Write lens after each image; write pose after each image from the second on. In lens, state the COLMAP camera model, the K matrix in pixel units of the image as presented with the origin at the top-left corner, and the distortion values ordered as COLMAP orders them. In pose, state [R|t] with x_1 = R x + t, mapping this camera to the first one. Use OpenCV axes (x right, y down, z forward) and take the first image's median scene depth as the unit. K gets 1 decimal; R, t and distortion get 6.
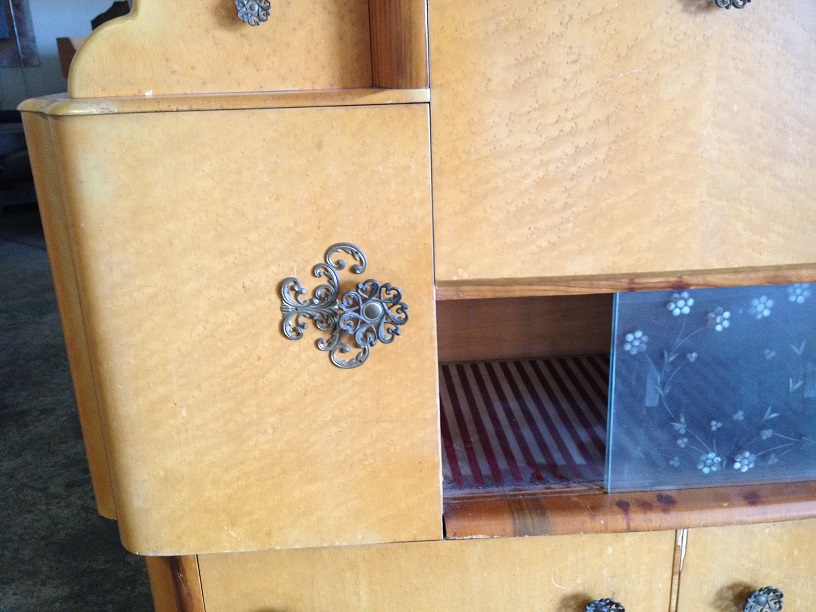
lens RADIAL K [[829.8, 0, 413.4], [0, 829.8, 314.9], [0, 0, 1]] dist [0.034530, 0.000000]
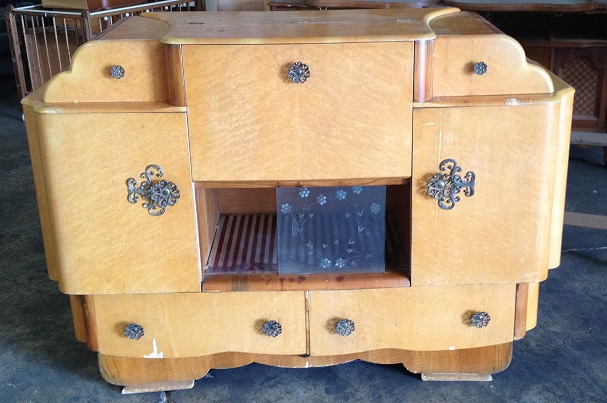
lens RADIAL K [[807.1, 0, 339.9], [0, 807.1, 173.4], [0, 0, 1]] dist [0.084707, 0.000000]
pose [[0.999313, 0.033699, -0.015412, 0.472424], [-0.033517, 0.999367, 0.011932, -0.100916], [0.015805, -0.011408, 0.999810, -1.301815]]
